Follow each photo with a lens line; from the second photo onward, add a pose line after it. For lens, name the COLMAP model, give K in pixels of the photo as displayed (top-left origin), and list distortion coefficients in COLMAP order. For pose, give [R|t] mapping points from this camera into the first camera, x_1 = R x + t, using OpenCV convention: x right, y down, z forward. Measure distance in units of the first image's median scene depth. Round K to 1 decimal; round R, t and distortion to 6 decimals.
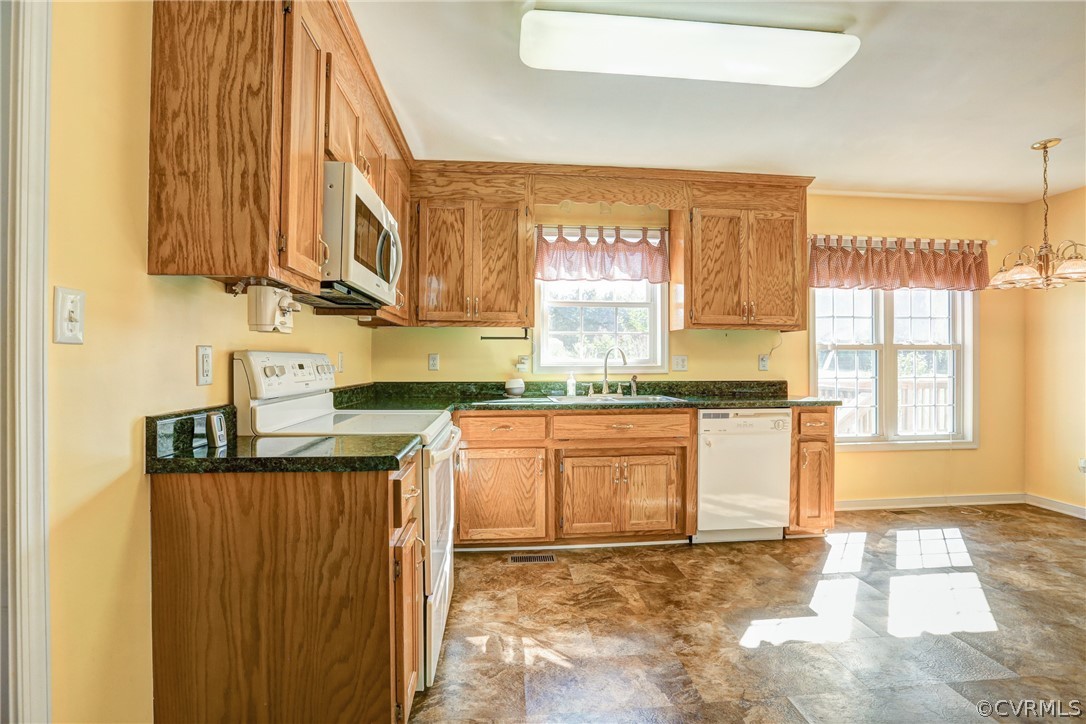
lens RADIAL K [[497.2, 0, 545.1], [0, 497.2, 358.6], [0, 0, 1]] dist [-0.047444, 0.016149]
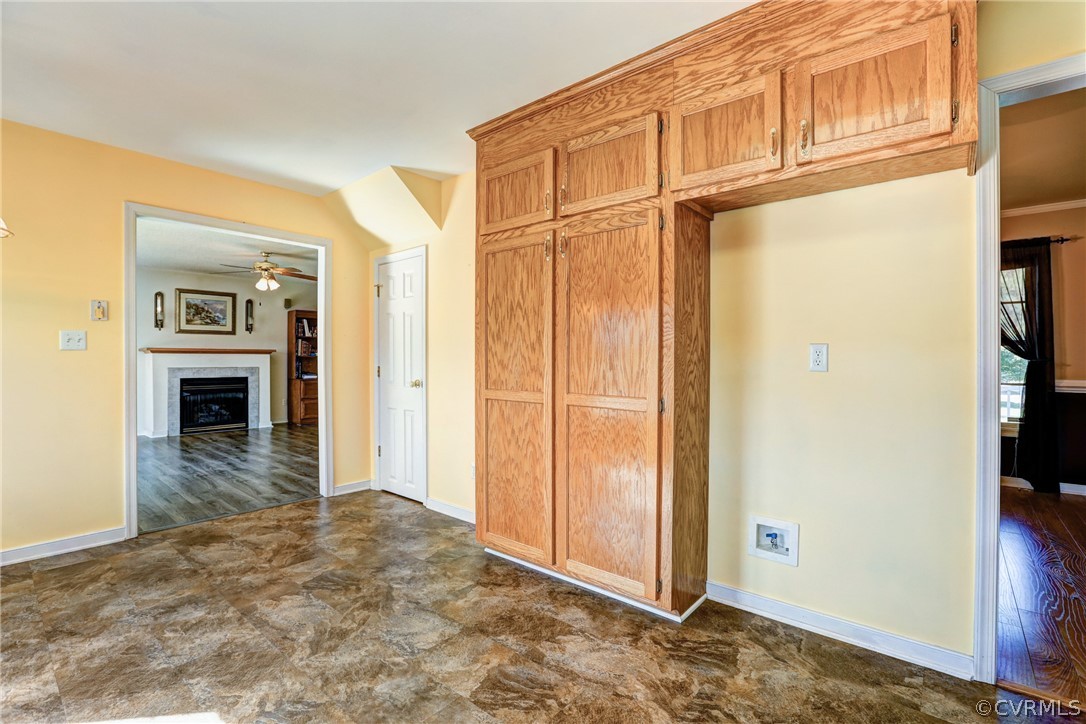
lens RADIAL K [[493.7, 0, 546.2], [0, 493.7, 359.3], [0, 0, 1]] dist [-0.045832, 0.015168]
pose [[-0.701296, -0.007591, 0.712830, 0.034906], [-0.006381, 0.999970, 0.004372, 0.006046], [-0.712842, -0.001482, -0.701323, 0.757976]]
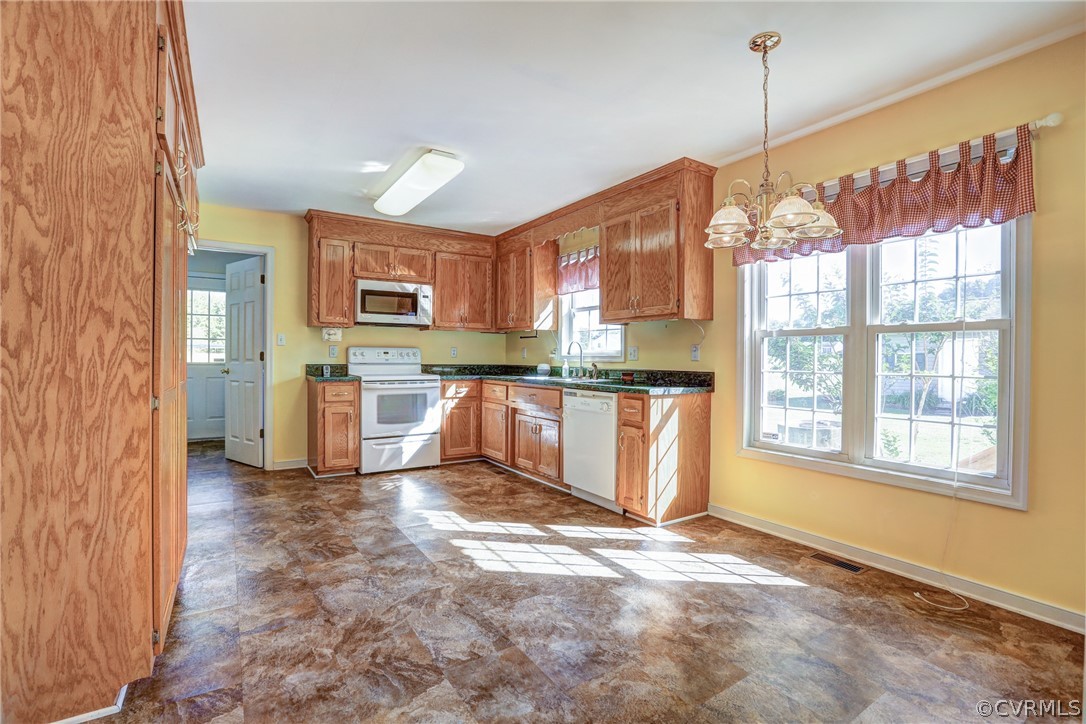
lens RADIAL K [[497.2, 0, 545.1], [0, 497.2, 358.6], [0, 0, 1]] dist [-0.047444, 0.016149]
pose [[0.466176, 0.005355, -0.884676, 1.384442], [-0.004854, 0.999982, 0.003495, 0.020904], [0.884678, 0.002665, 0.466194, 0.340360]]
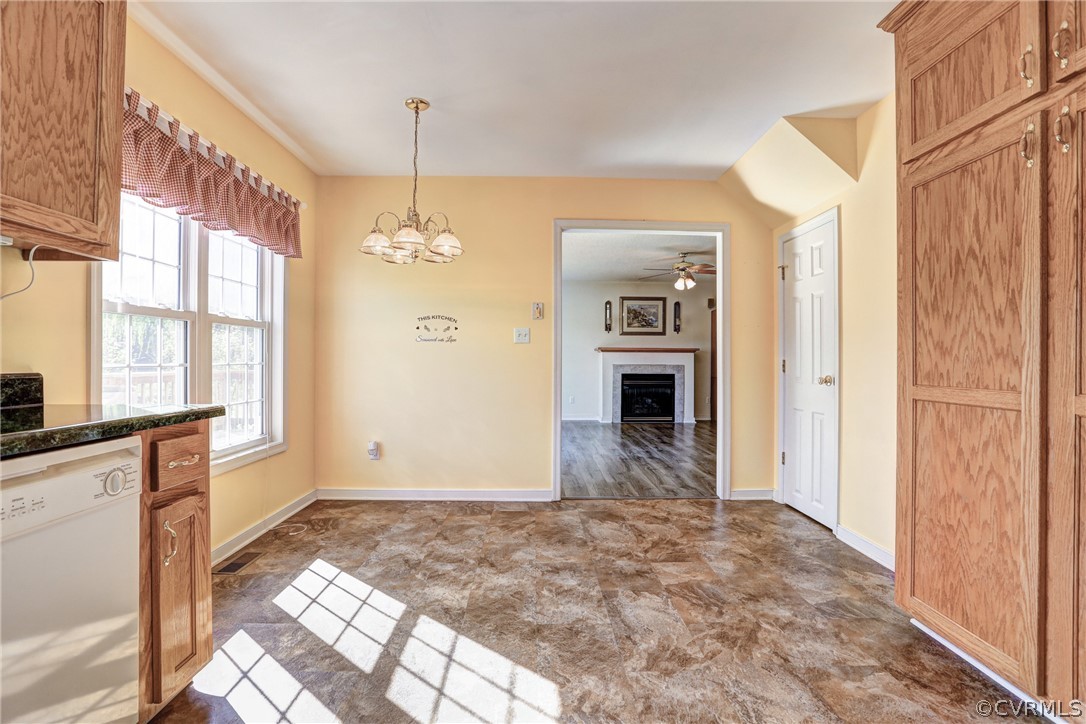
lens RADIAL K [[497.2, 0, 545.1], [0, 497.2, 358.6], [0, 0, 1]] dist [-0.047444, 0.016149]
pose [[0.070899, -0.000221, 0.997483, 0.116511], [-0.006230, 0.999980, 0.000664, 0.033977], [-0.997464, -0.006262, 0.070896, 0.620940]]
